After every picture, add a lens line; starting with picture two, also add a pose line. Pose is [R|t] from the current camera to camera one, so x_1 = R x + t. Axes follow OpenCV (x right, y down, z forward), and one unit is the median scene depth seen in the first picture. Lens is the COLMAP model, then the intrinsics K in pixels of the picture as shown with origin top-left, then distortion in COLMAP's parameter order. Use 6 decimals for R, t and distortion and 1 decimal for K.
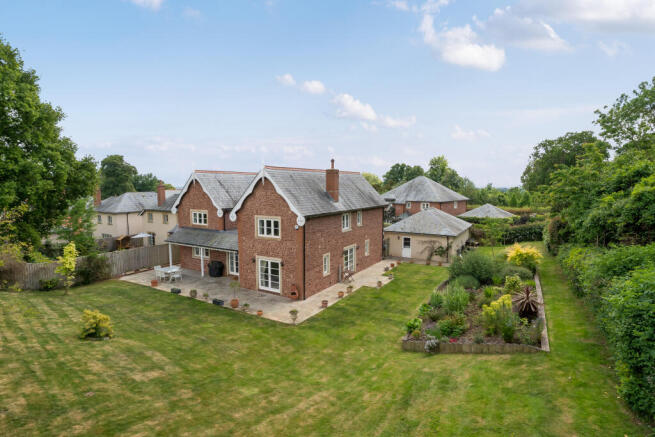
lens RADIAL K [[336.4, 0, 327.5], [0, 336.4, 218.5], [0, 0, 1]] dist [0.001334, 0.000140]
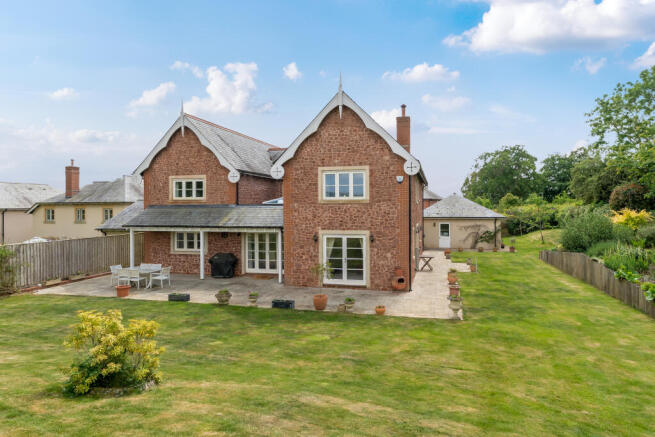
lens RADIAL K [[344.9, 0, 348.8], [0, 344.9, 213.3], [0, 0, 1]] dist [-0.000411, -0.000763]
pose [[0.948357, -0.004301, 0.317175, -0.344424], [0.033631, 0.995636, -0.087054, 0.127632], [-0.315416, 0.093225, 0.944363, 0.340508]]
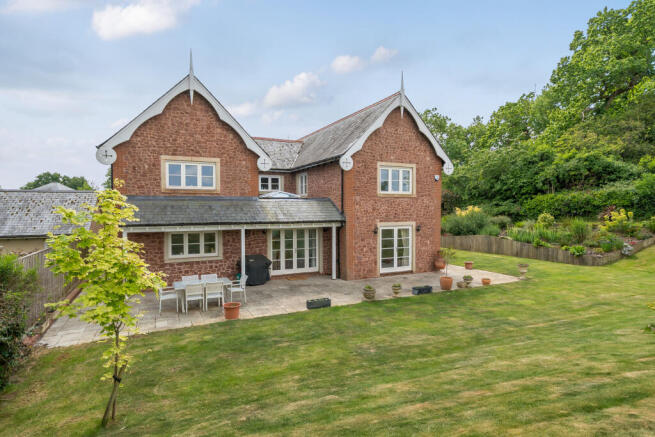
lens RADIAL K [[349.0, 0, 327.5], [0, 349.0, 218.5], [0, 0, 1]] dist [-0.000346, 0.000070]
pose [[0.552807, -0.026189, 0.832898, -0.789346], [0.087860, 0.995767, -0.027003, 0.104107], [-0.828665, 0.088106, 0.552768, 0.657638]]
